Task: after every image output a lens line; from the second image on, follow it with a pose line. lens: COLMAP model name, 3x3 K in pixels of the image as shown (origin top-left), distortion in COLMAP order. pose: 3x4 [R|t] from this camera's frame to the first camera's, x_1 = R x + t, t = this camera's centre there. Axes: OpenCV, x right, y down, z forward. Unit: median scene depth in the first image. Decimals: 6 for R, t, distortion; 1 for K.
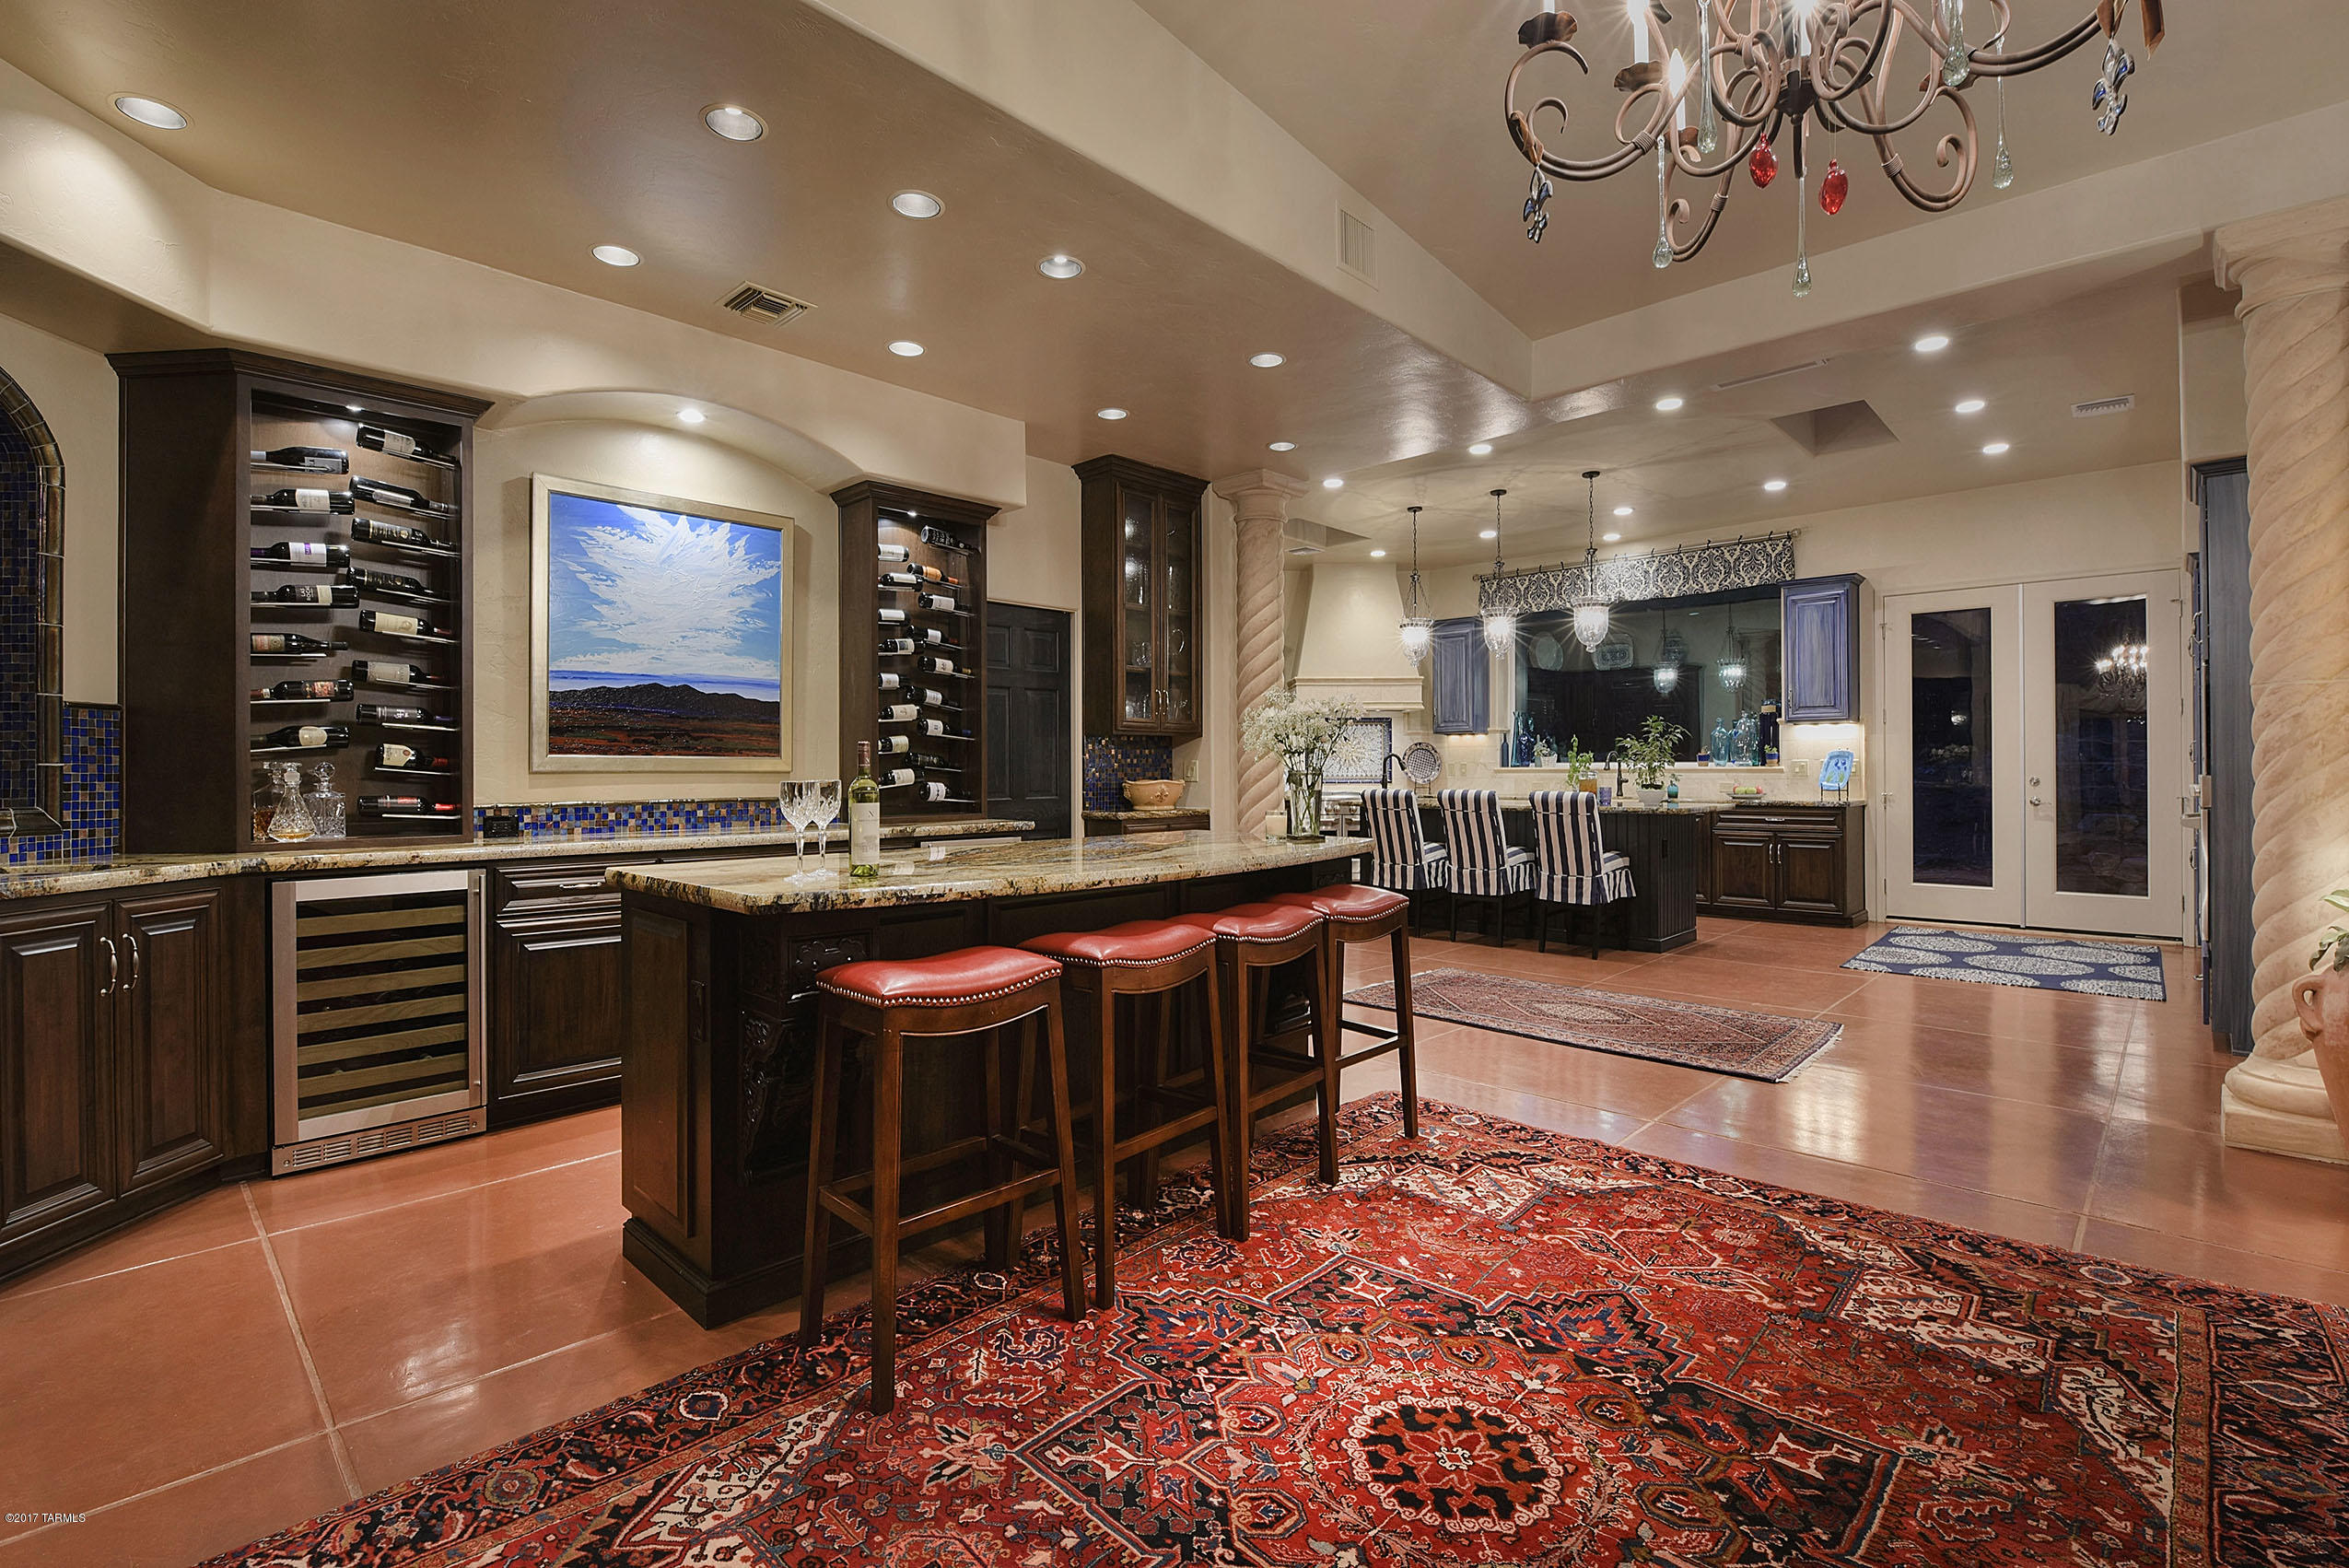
lens RADIAL K [[1025.3, 0, 966.2], [0, 1025.3, 771.6], [0, 0, 1]] dist [-0.001815, -0.000133]
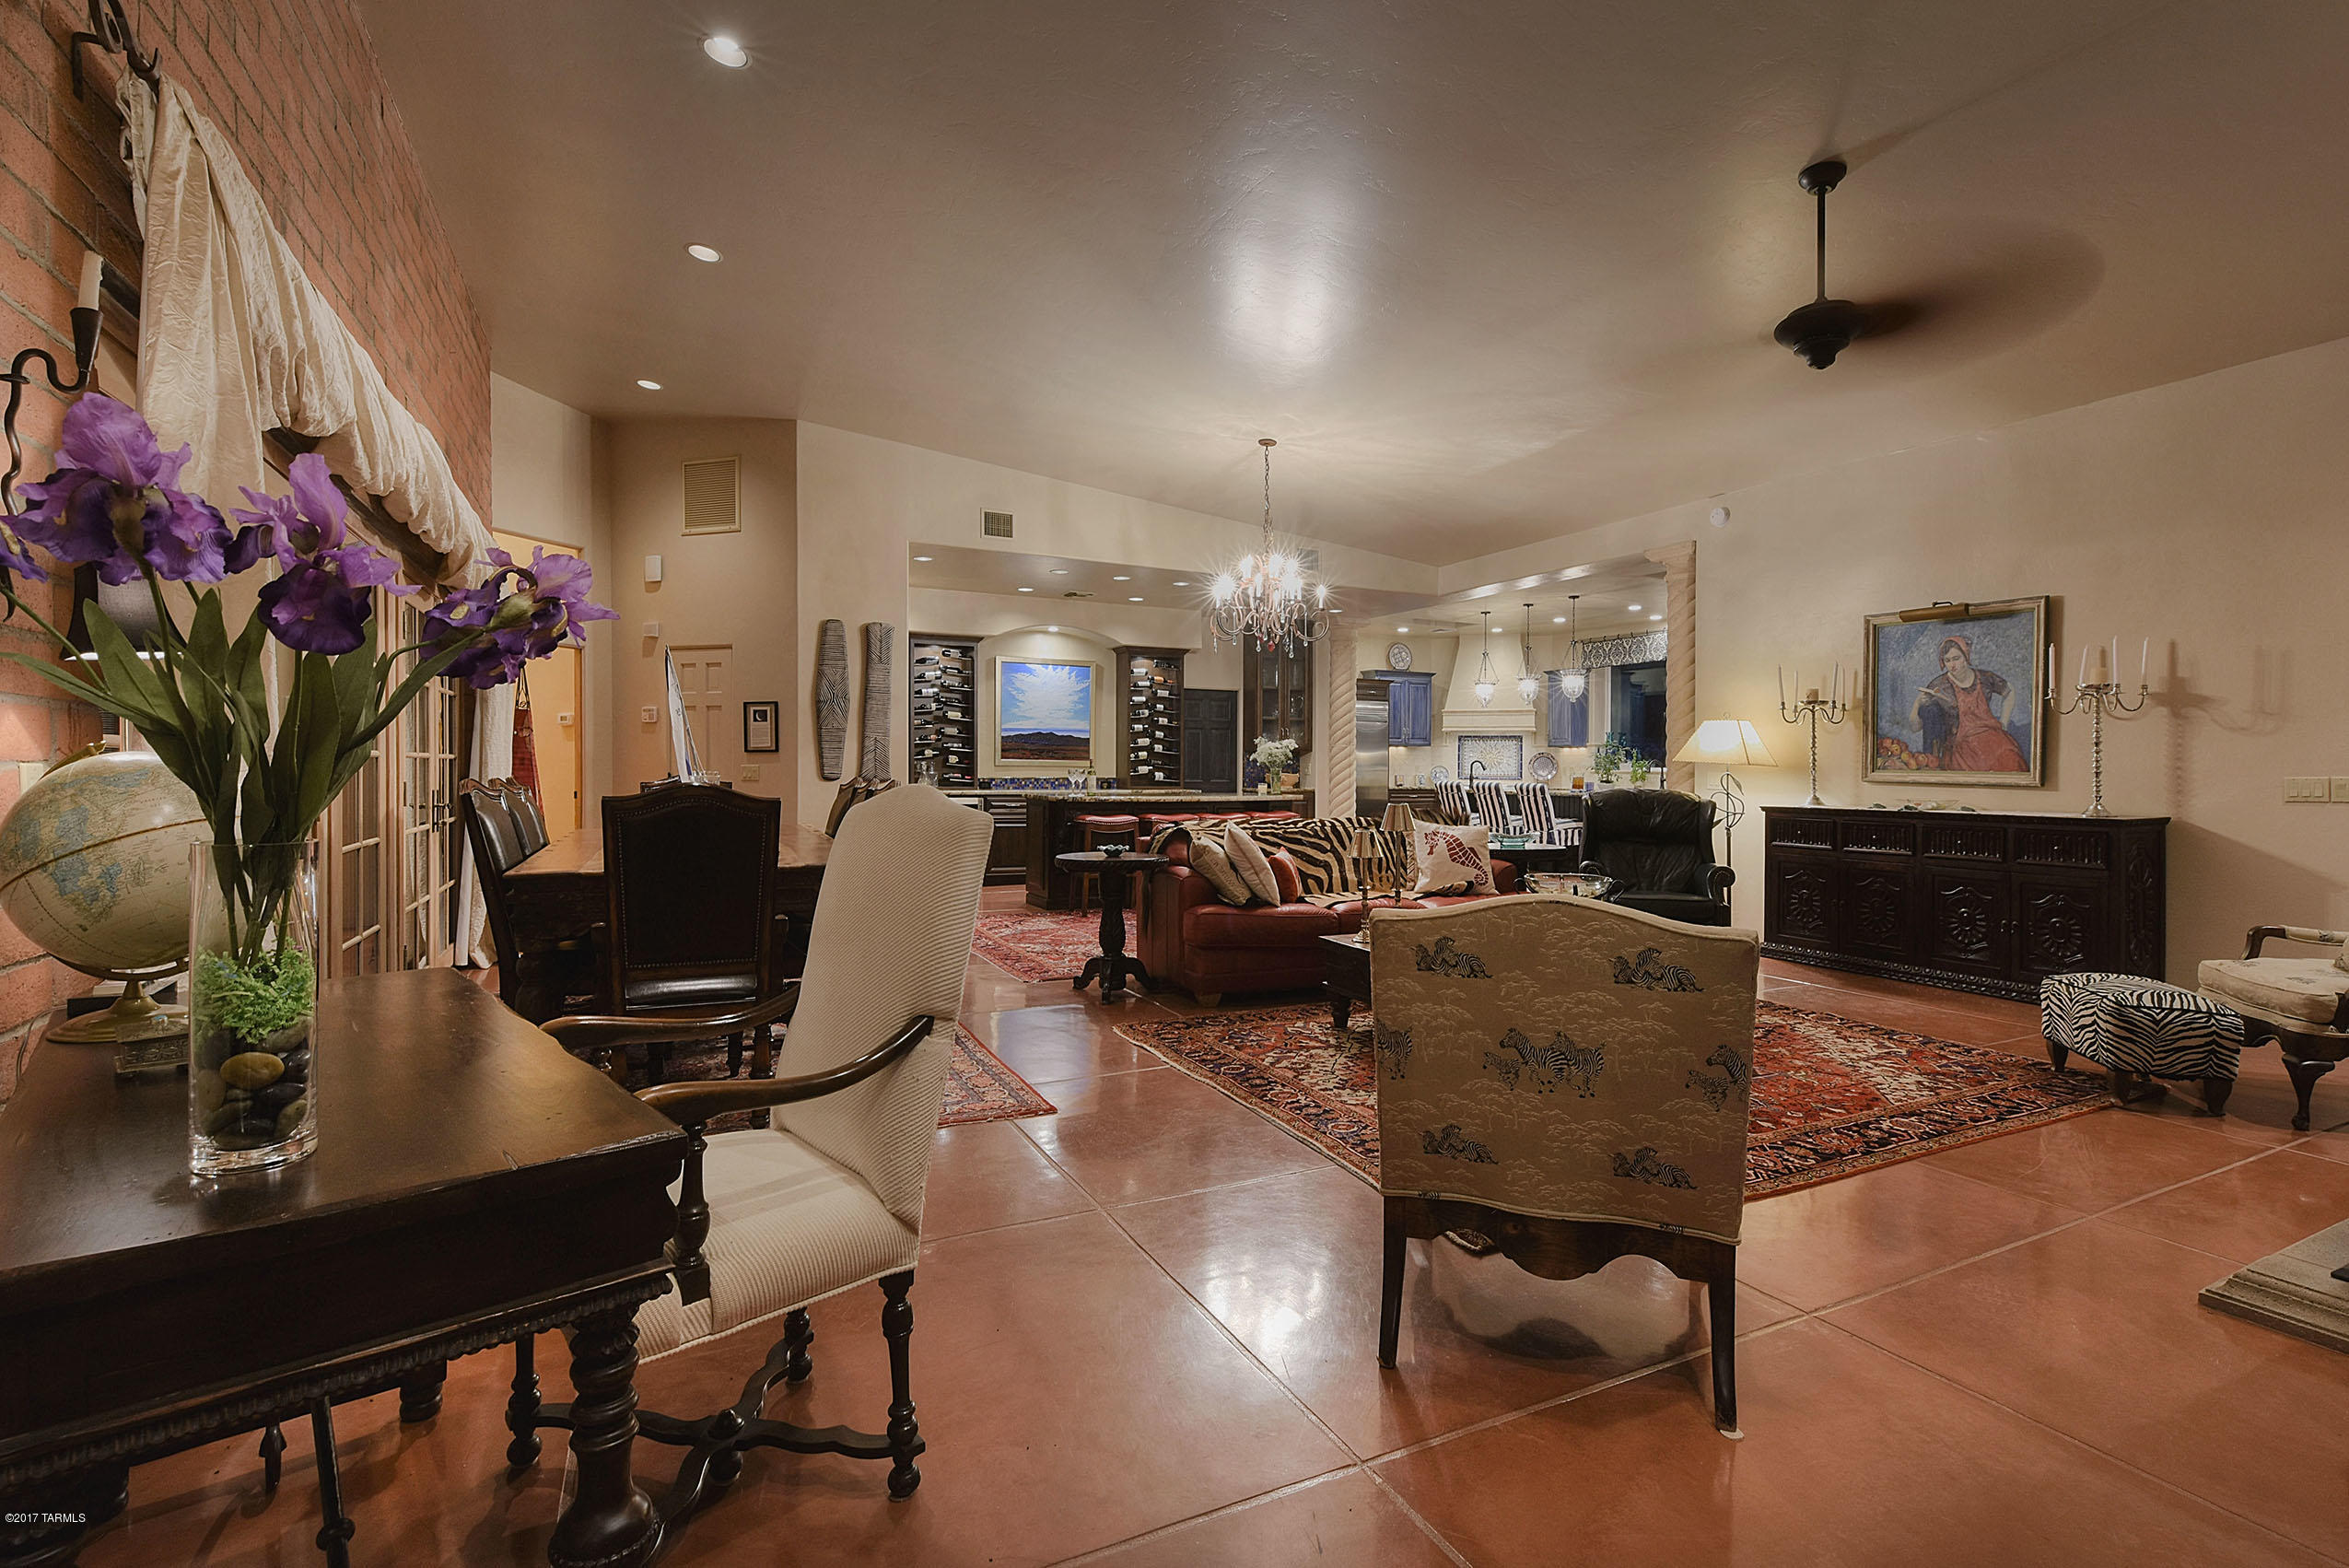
lens RADIAL K [[1025.3, 0, 1181.3], [0, 1025.3, 776.3], [0, 0, 1]] dist [-0.001815, -0.000133]
pose [[0.984837, 0.010726, -0.173153, 0.447884], [-0.009832, 0.999934, 0.006020, 0.006020], [0.173206, -0.004226, 0.984877, -1.333915]]
